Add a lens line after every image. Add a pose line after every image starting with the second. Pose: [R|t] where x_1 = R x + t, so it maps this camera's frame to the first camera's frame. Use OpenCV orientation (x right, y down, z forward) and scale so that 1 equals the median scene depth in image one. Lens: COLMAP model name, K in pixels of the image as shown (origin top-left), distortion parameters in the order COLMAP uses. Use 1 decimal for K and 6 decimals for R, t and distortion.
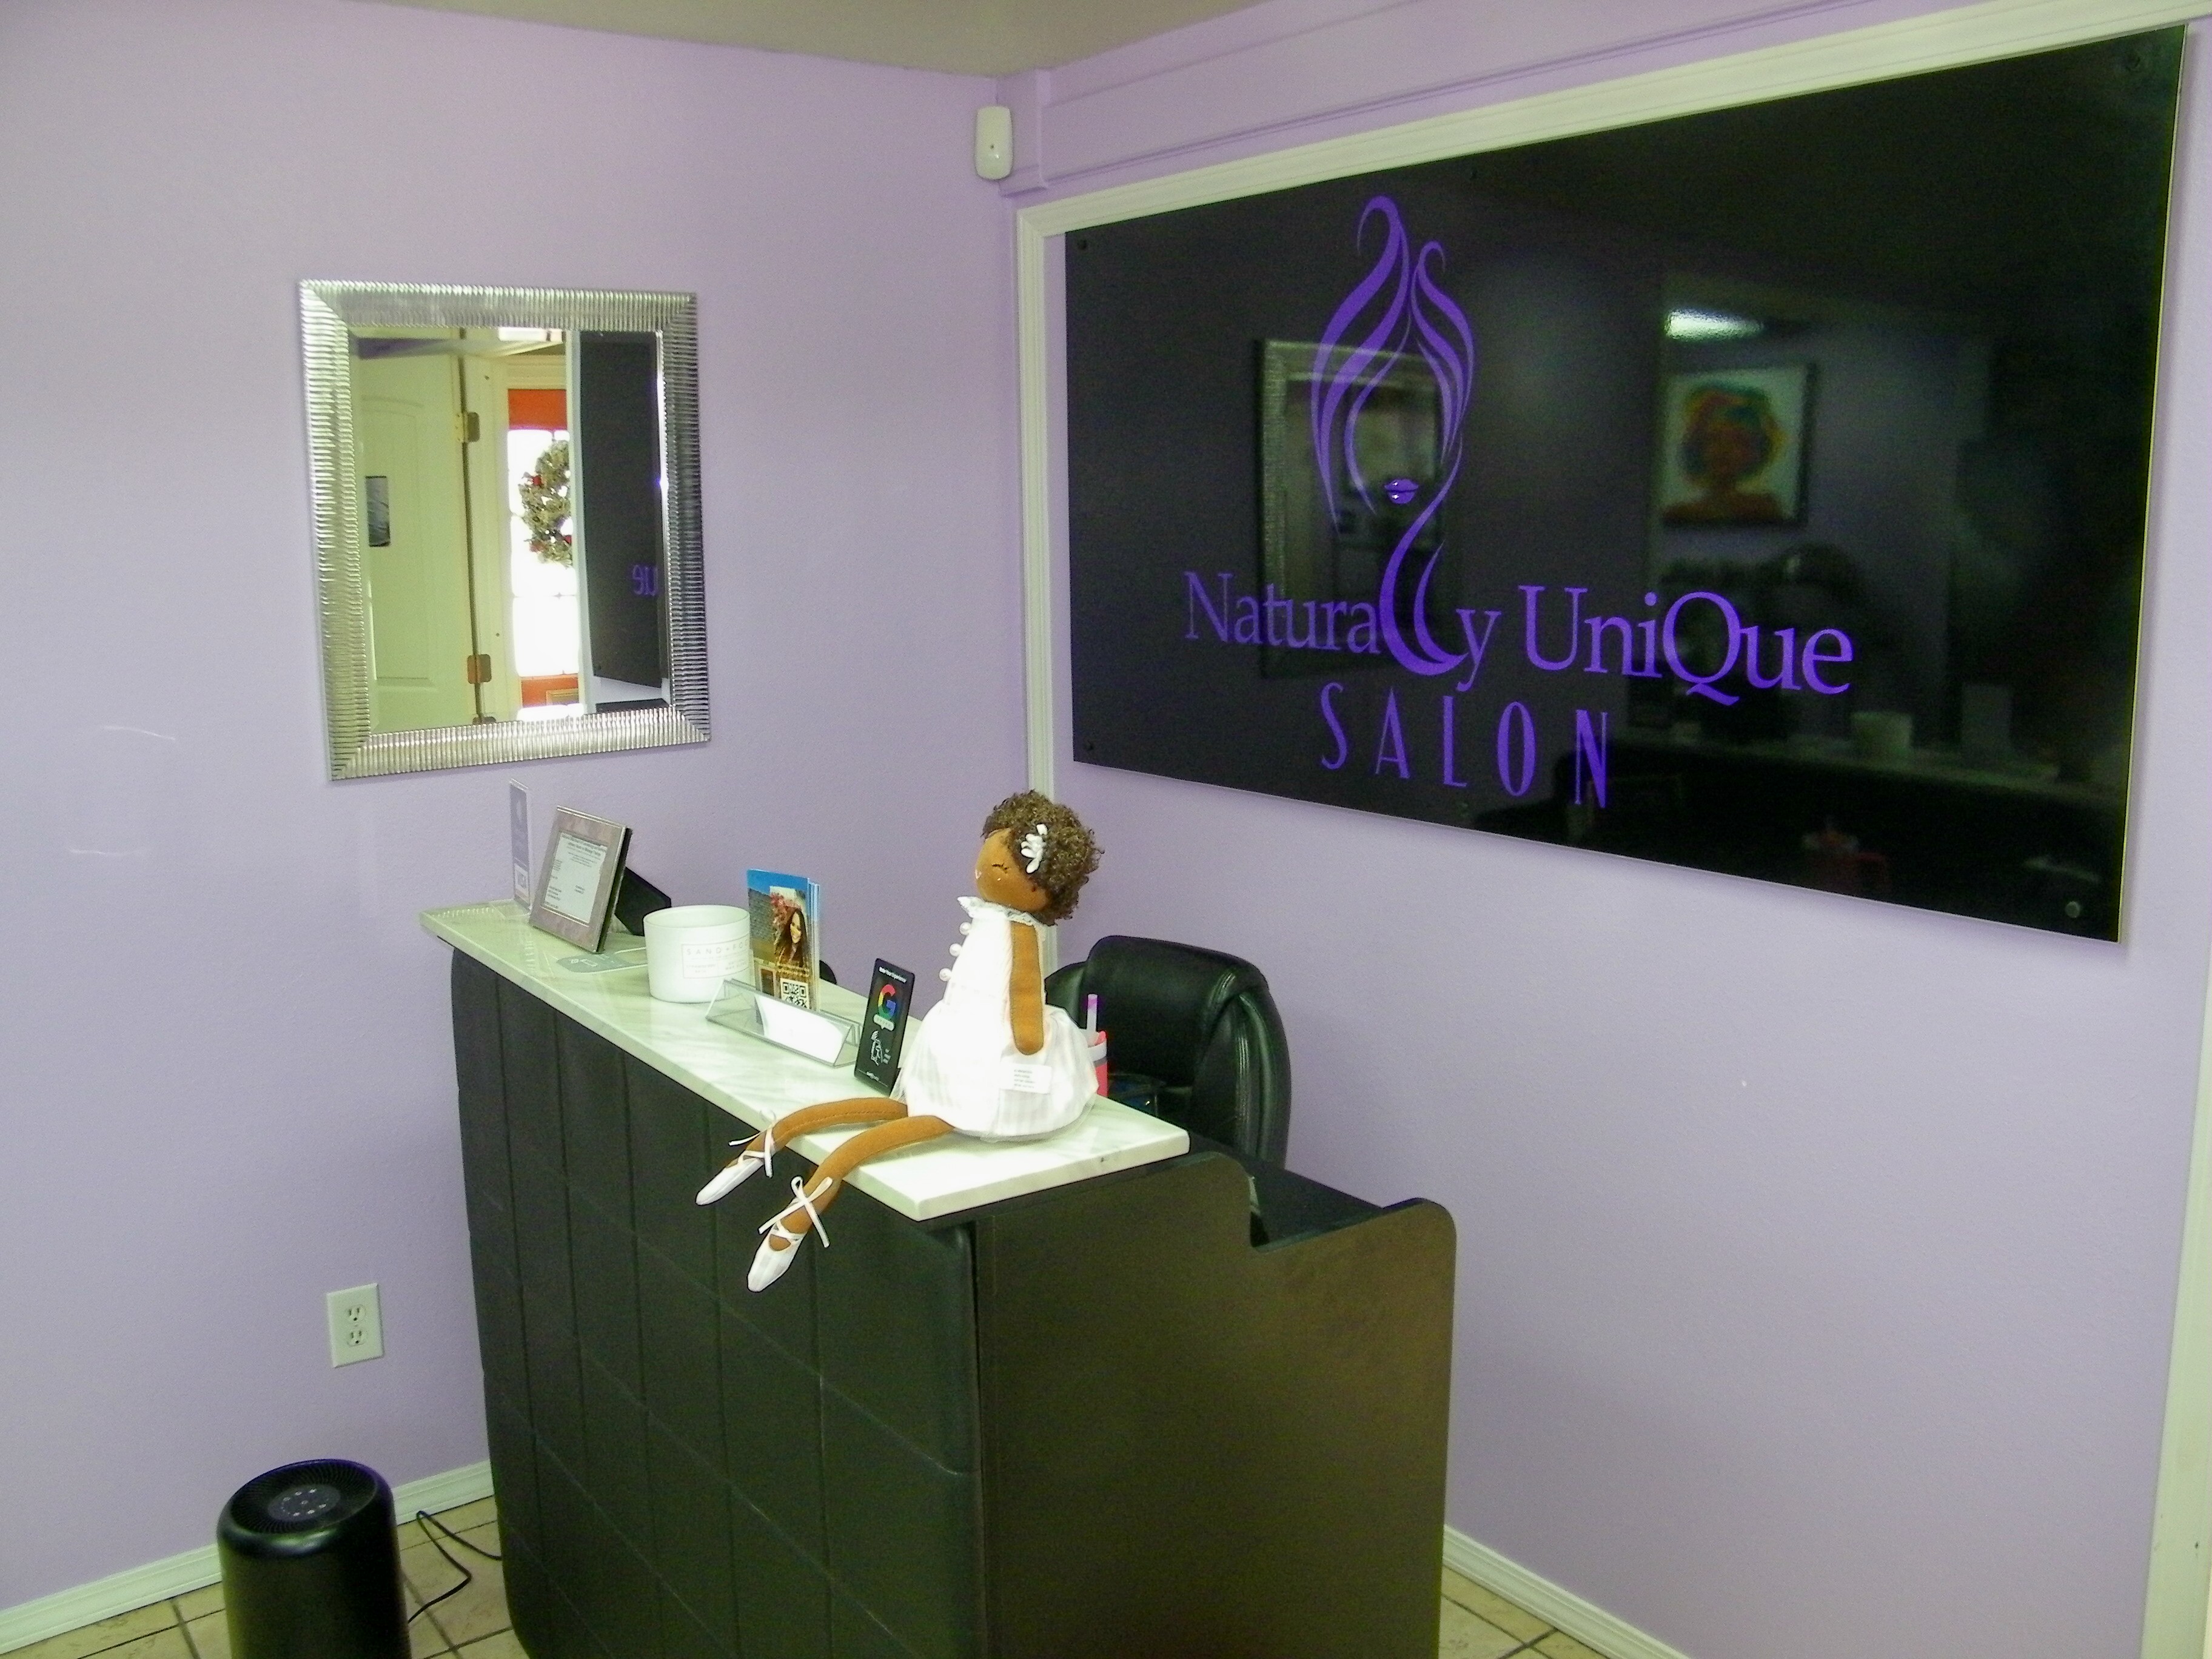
lens RADIAL K [[1901.8, 0, 1110.0], [0, 1901.8, 841.4], [0, 0, 1]] dist [-0.195212, 0.159248]
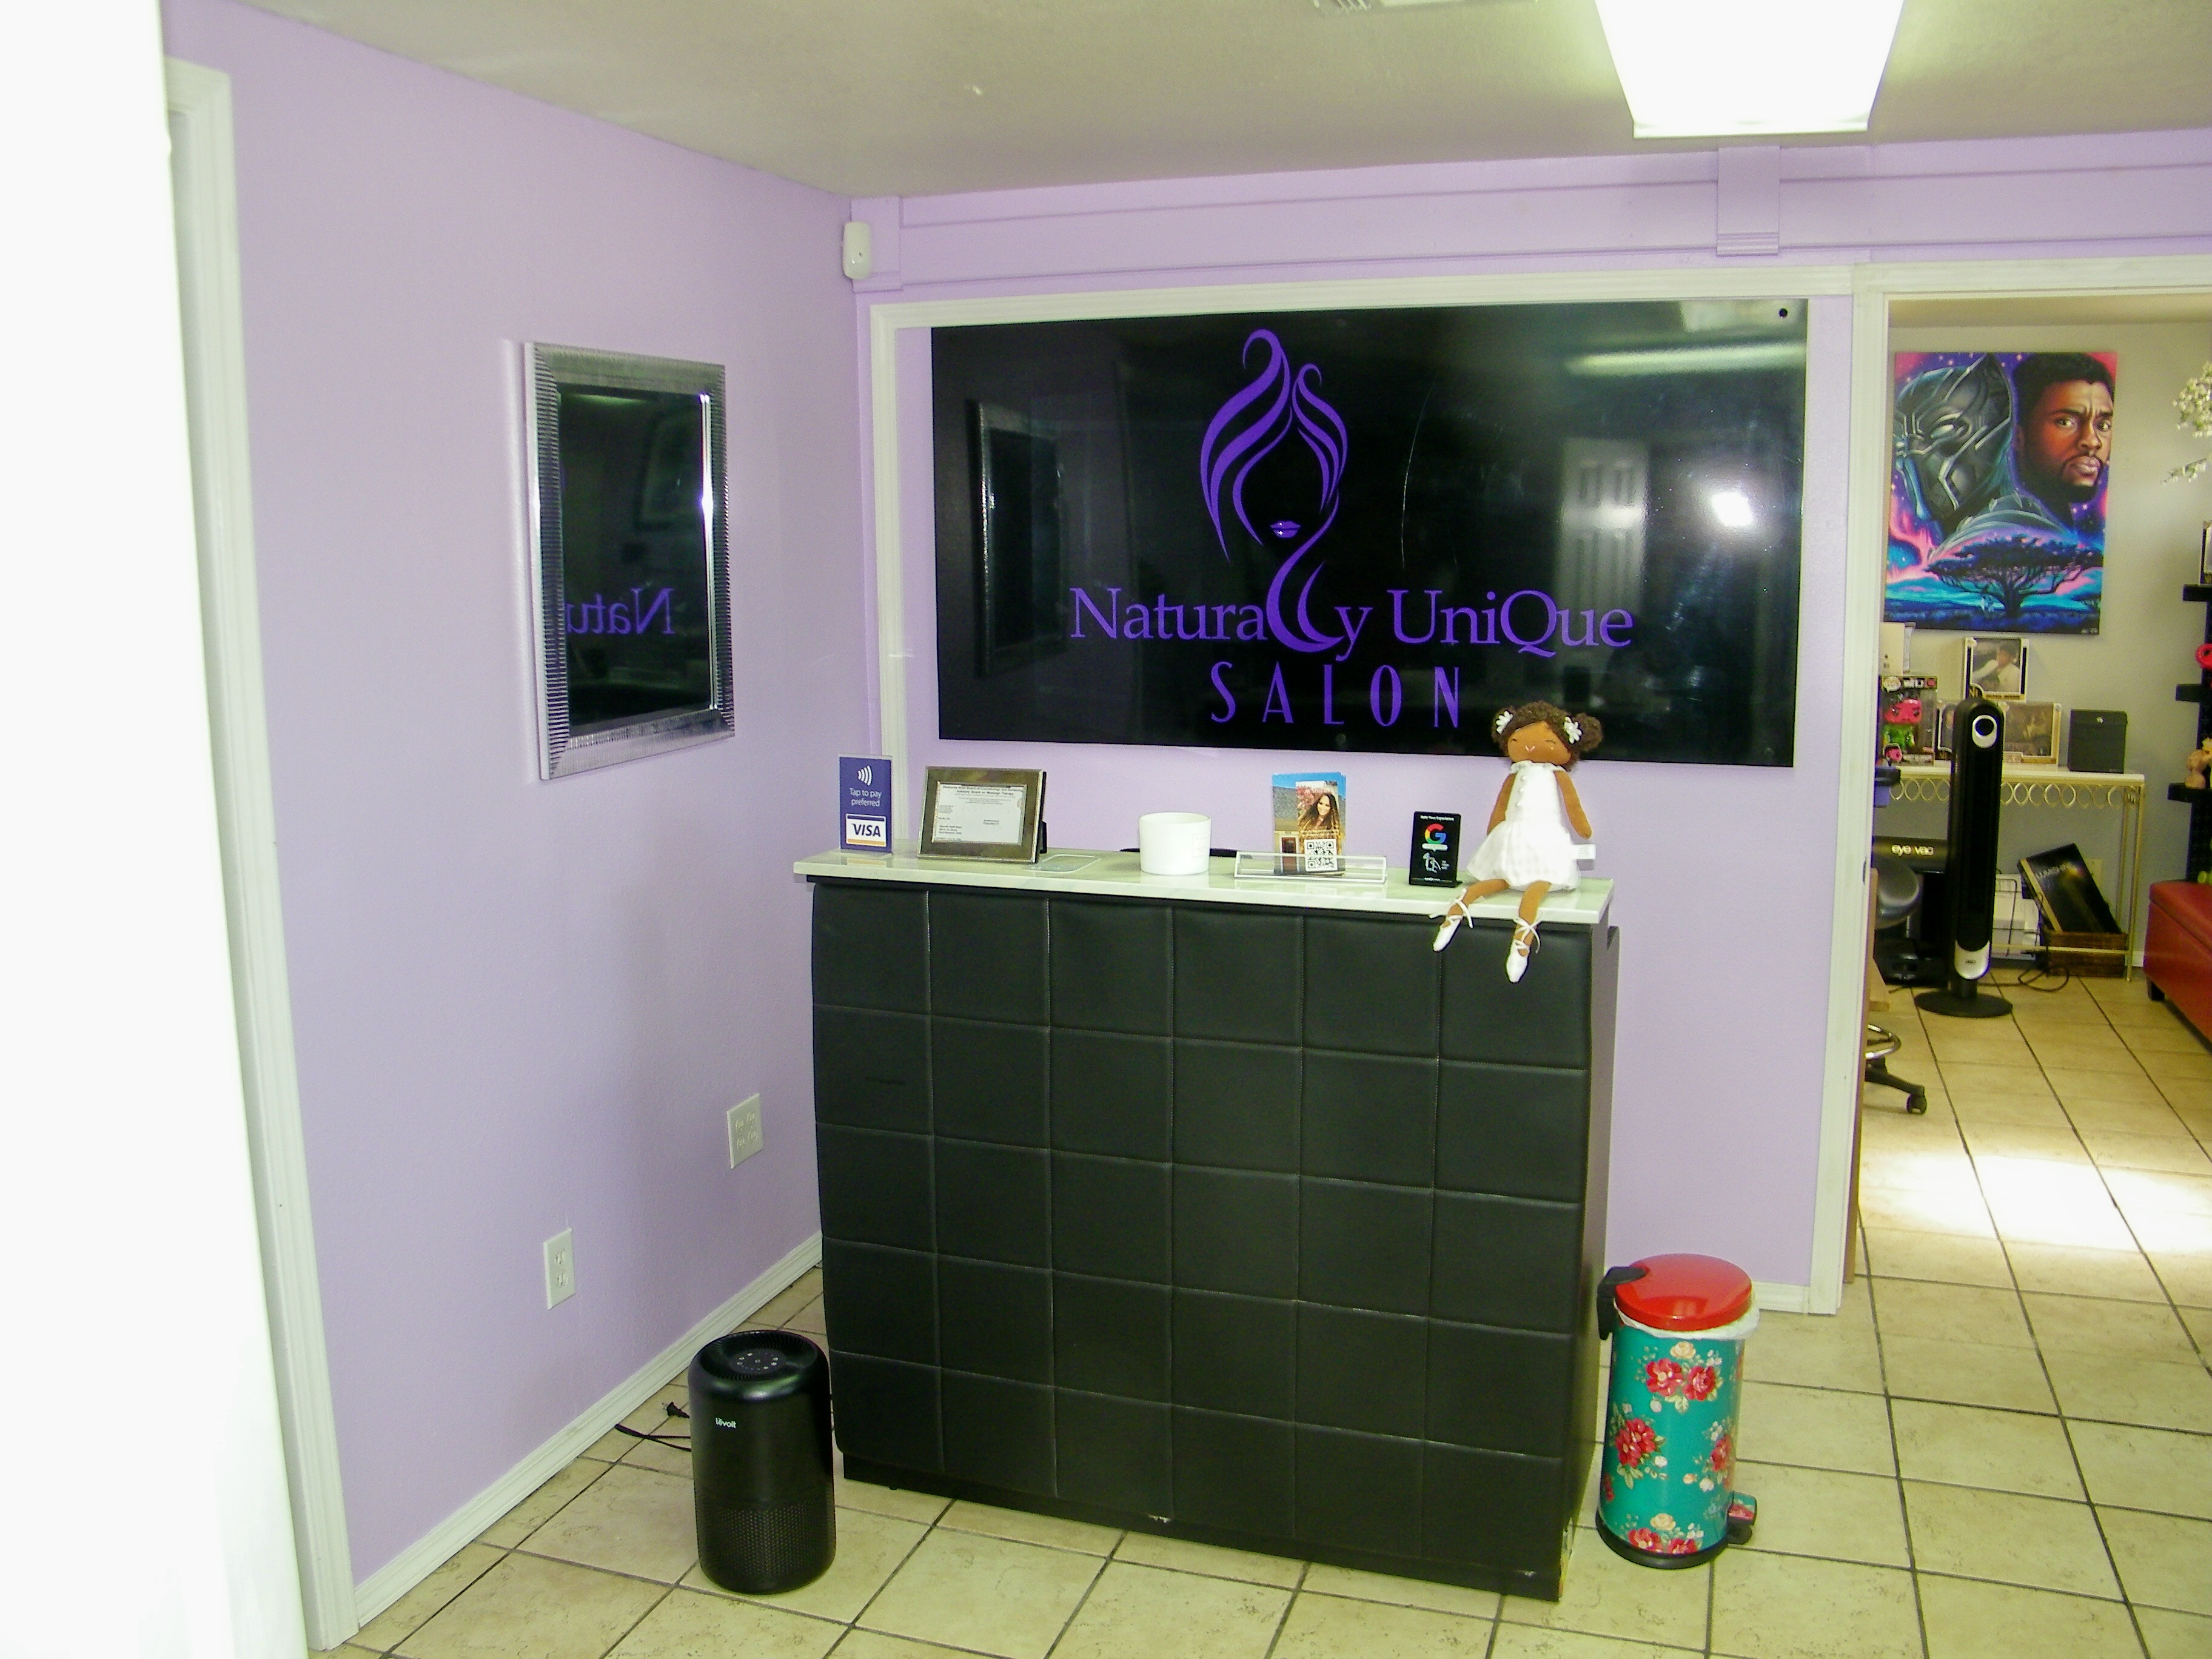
lens RADIAL K [[1901.8, 0, 1117.6], [0, 1901.8, 822.8], [0, 0, 1]] dist [-0.195212, 0.159248]
pose [[0.828950, -0.085877, 0.552691, -0.822697], [0.098418, 0.995120, 0.007009, 0.021809], [-0.550596, 0.048585, 0.833357, -0.166070]]
